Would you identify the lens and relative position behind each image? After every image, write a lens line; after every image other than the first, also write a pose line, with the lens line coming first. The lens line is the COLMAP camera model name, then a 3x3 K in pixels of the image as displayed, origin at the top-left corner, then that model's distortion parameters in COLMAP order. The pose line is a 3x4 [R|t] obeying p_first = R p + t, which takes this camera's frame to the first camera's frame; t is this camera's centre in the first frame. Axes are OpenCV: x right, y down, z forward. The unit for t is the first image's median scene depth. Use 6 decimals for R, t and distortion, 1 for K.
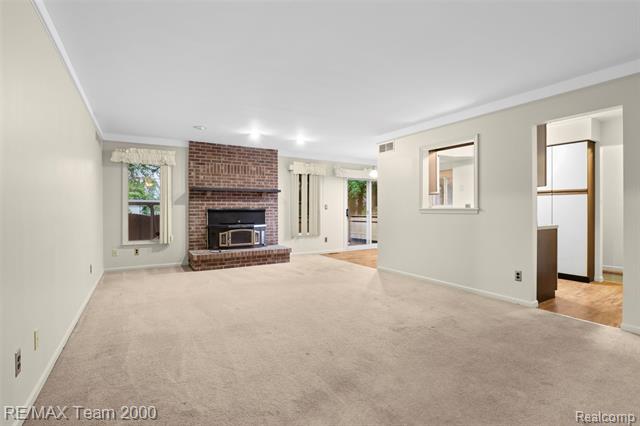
lens RADIAL K [[303.7, 0, 322.9], [0, 303.7, 213.1], [0, 0, 1]] dist [-0.029380, 0.002204]
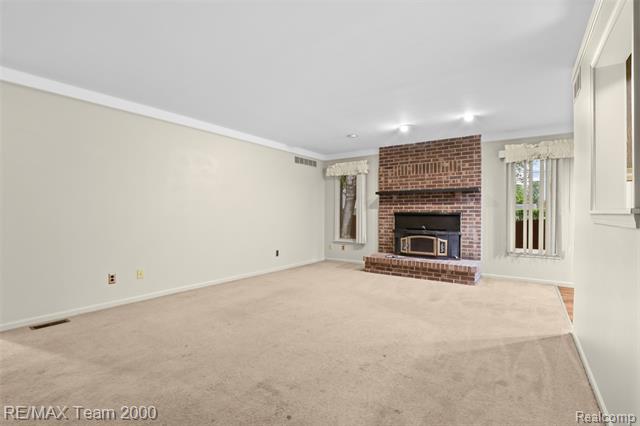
lens RADIAL K [[303.7, 0, 321.0], [0, 303.7, 212.8], [0, 0, 1]] dist [-0.029380, 0.002204]
pose [[0.392688, 0.000842, -0.919671, 0.430192], [-0.017443, 0.999827, -0.006533, -0.002517], [0.919506, 0.018607, 0.392635, 0.390351]]
